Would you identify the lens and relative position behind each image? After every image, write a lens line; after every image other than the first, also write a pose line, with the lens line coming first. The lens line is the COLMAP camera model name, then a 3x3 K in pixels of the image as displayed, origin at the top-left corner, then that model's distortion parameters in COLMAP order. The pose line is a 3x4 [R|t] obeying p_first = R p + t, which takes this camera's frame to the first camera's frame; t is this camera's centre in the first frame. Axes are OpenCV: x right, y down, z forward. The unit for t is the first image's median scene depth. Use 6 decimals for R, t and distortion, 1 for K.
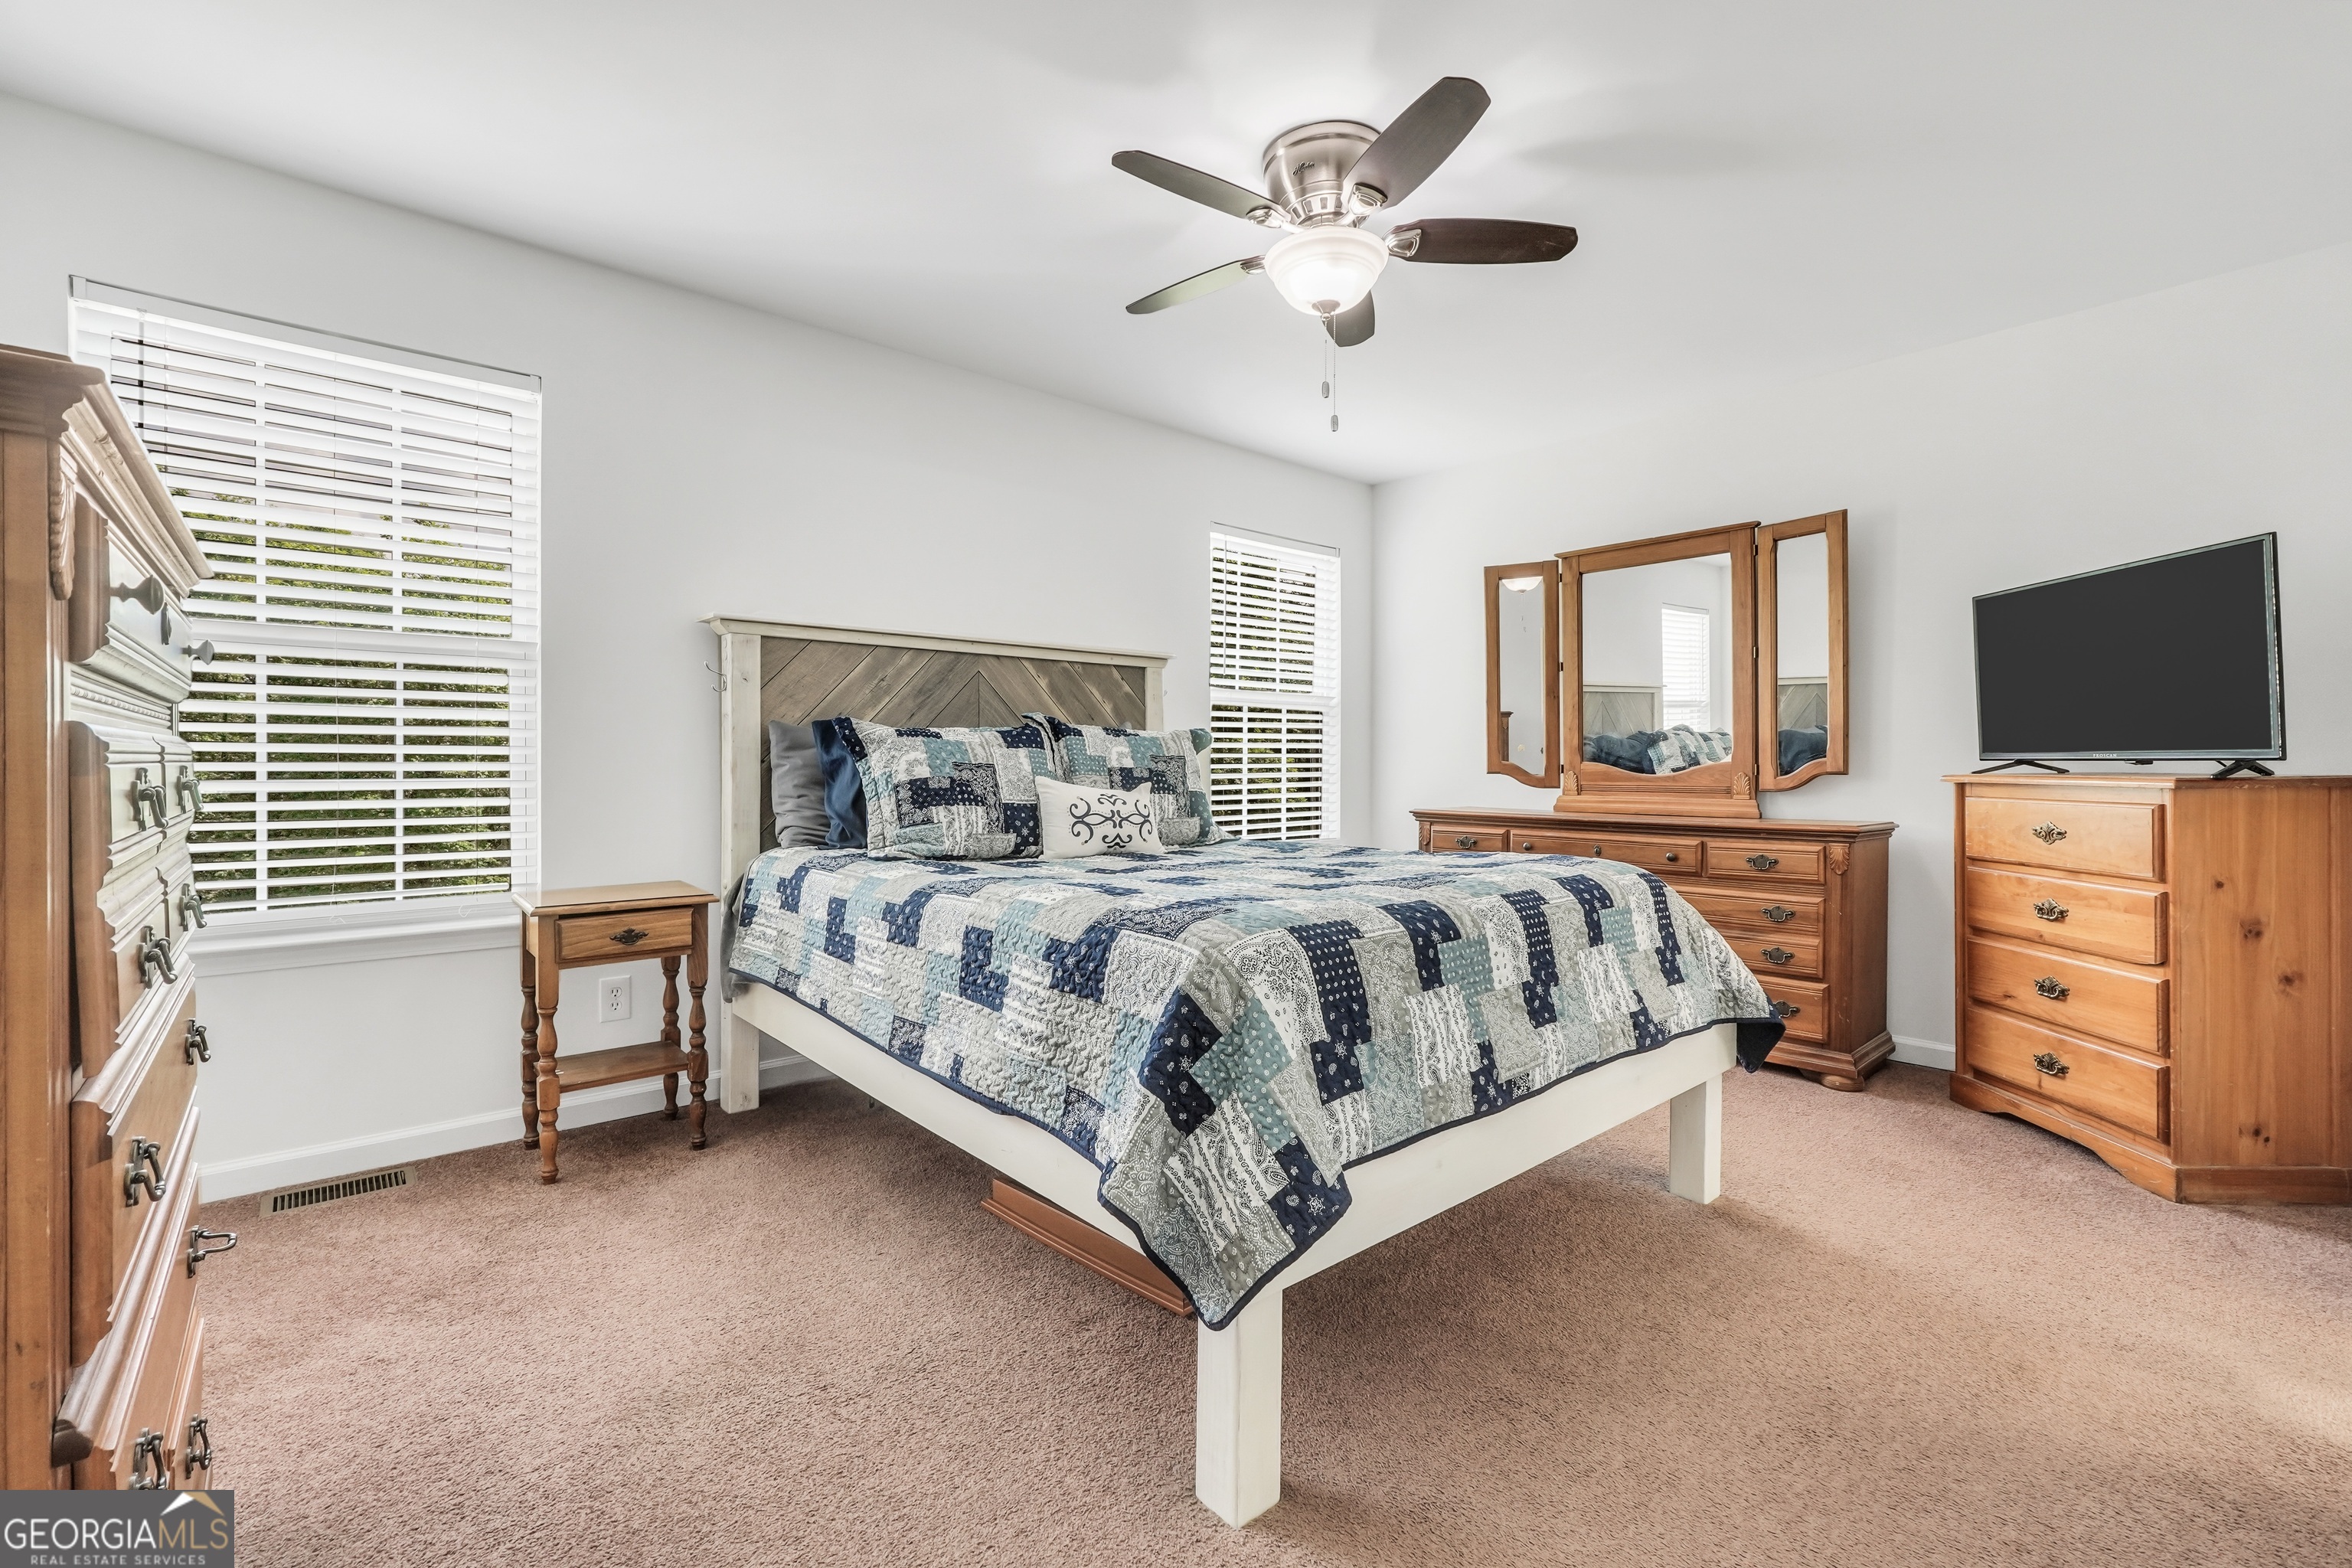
lens RADIAL K [[996.5, 0, 1163.5], [0, 996.5, 769.5], [0, 0, 1]] dist [-0.005596, -0.000037]
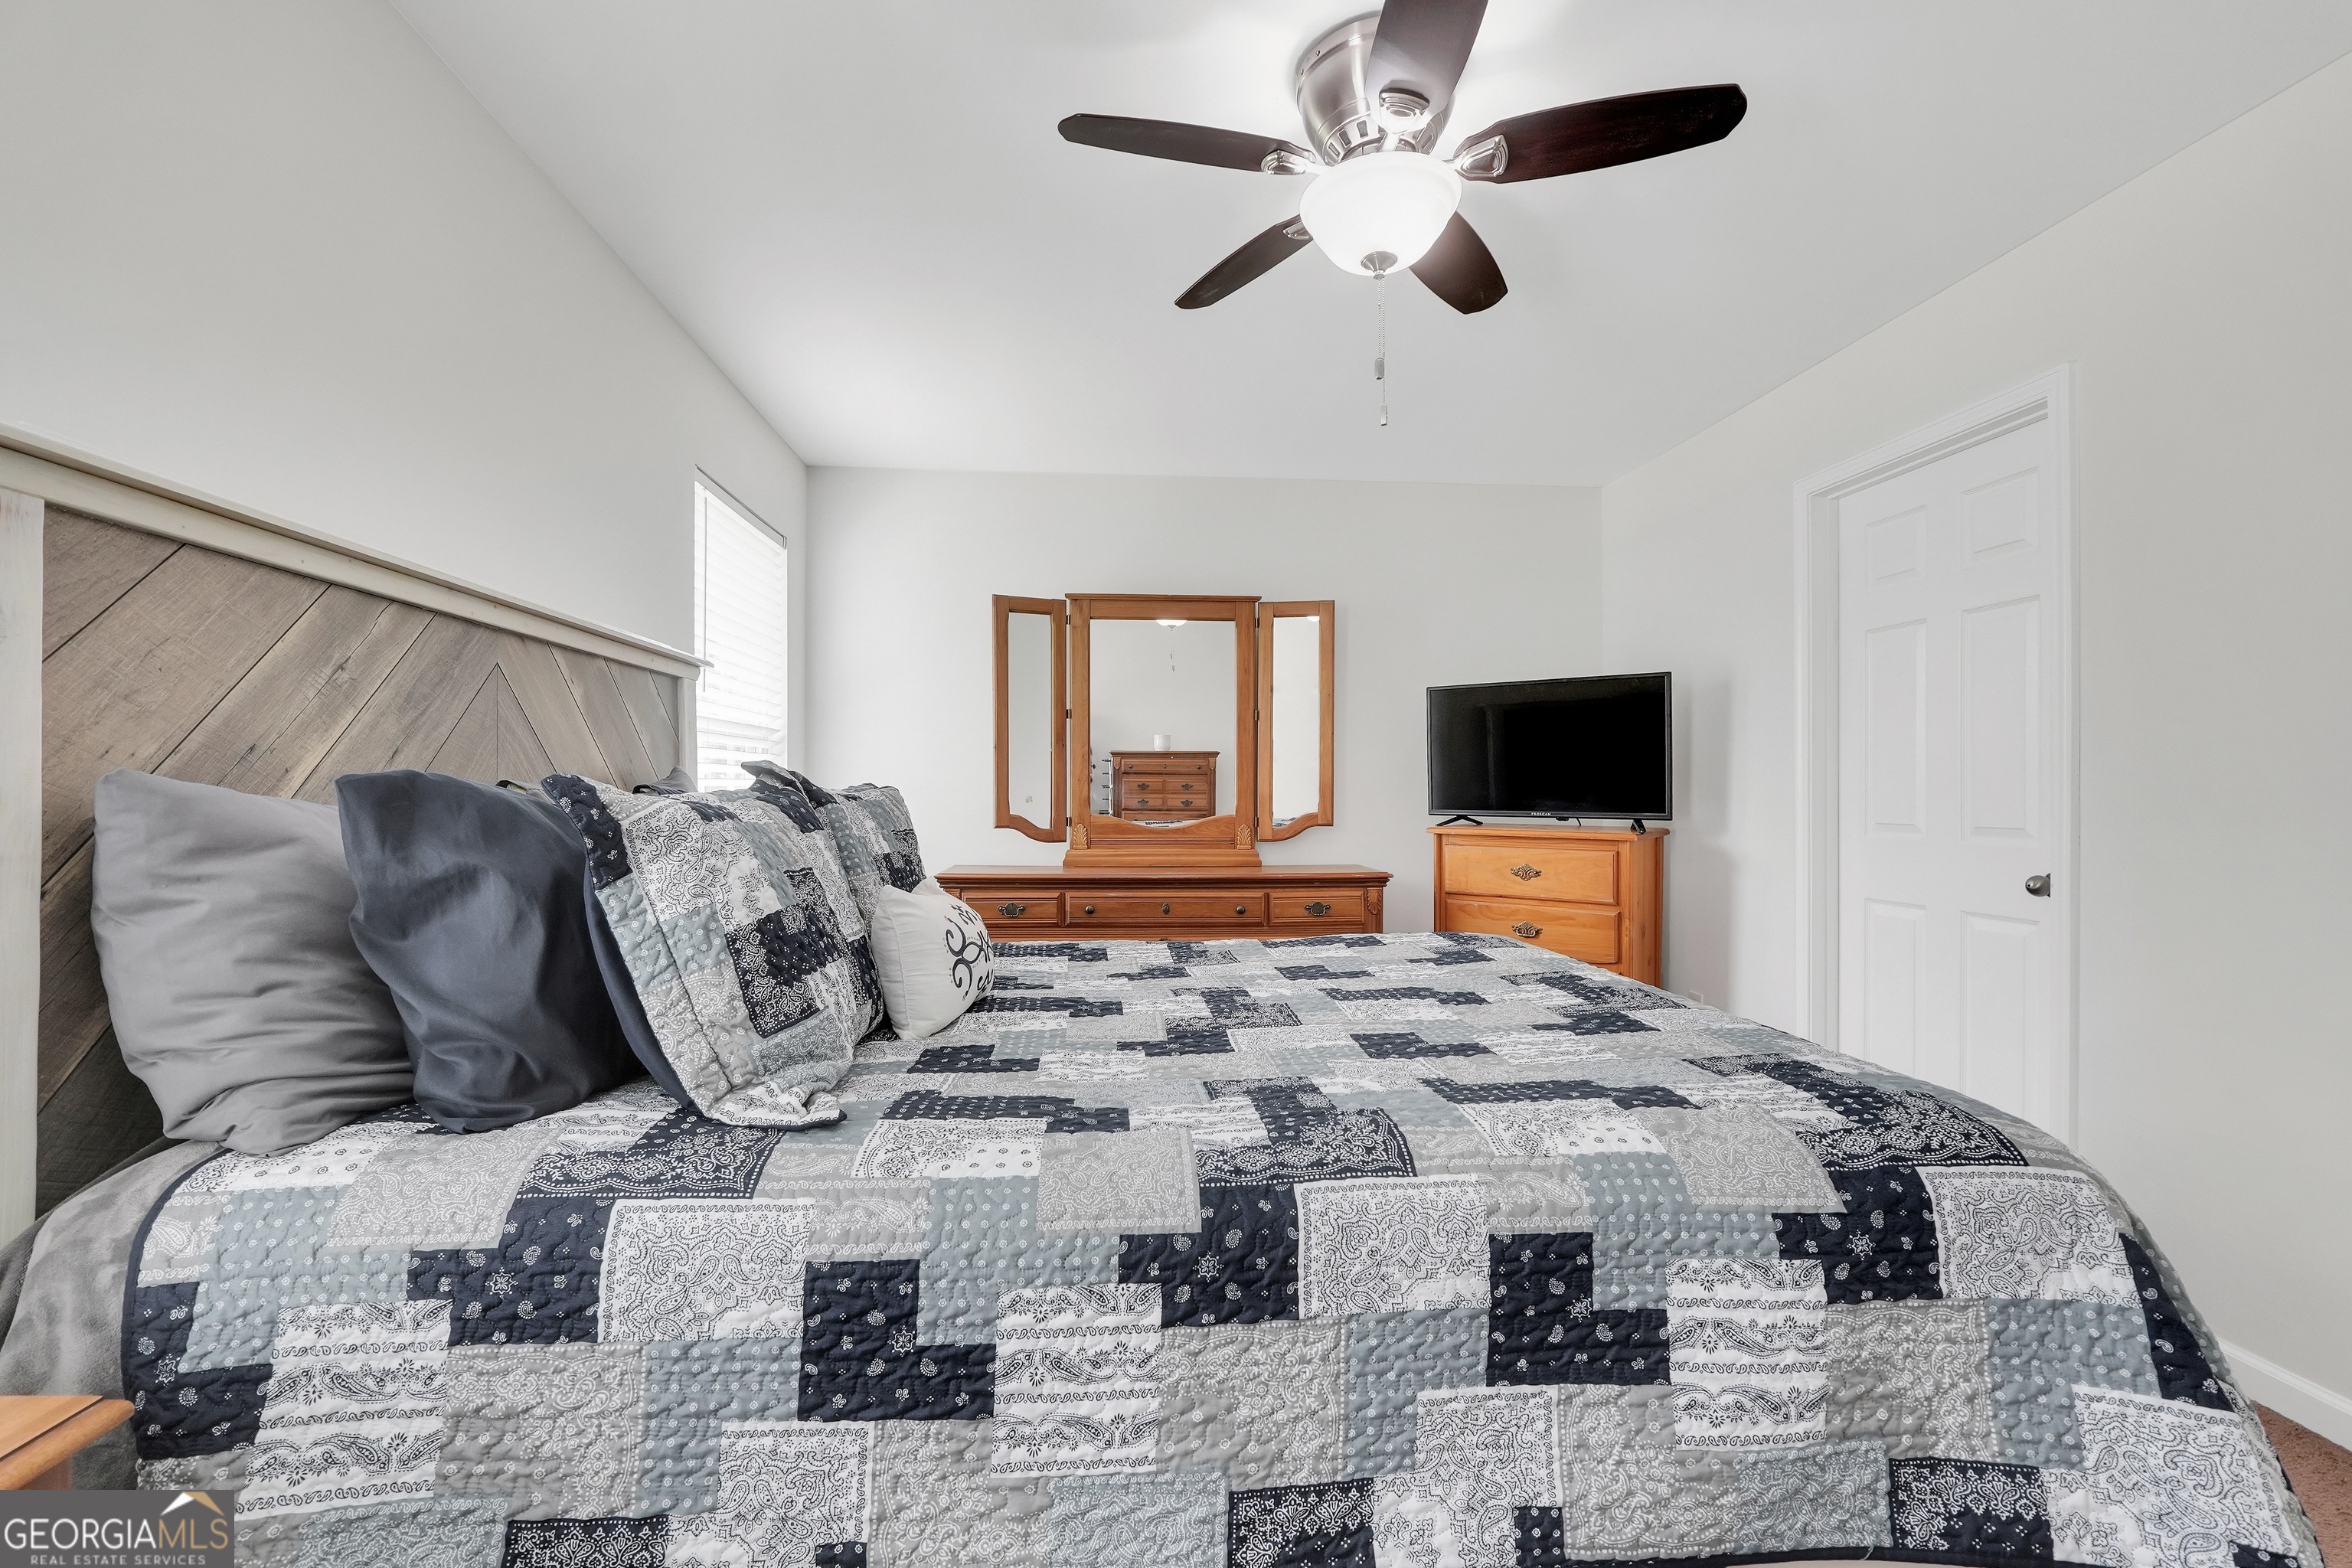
lens RADIAL K [[996.5, 0, 1169.0], [0, 996.5, 792.5], [0, 0, 1]] dist [-0.005596, -0.000037]
pose [[0.609673, 0.000154, 0.792653, -0.428739], [0.001854, 0.999997, -0.001620, -0.039403], [-0.792651, 0.002457, 0.609671, 0.514451]]
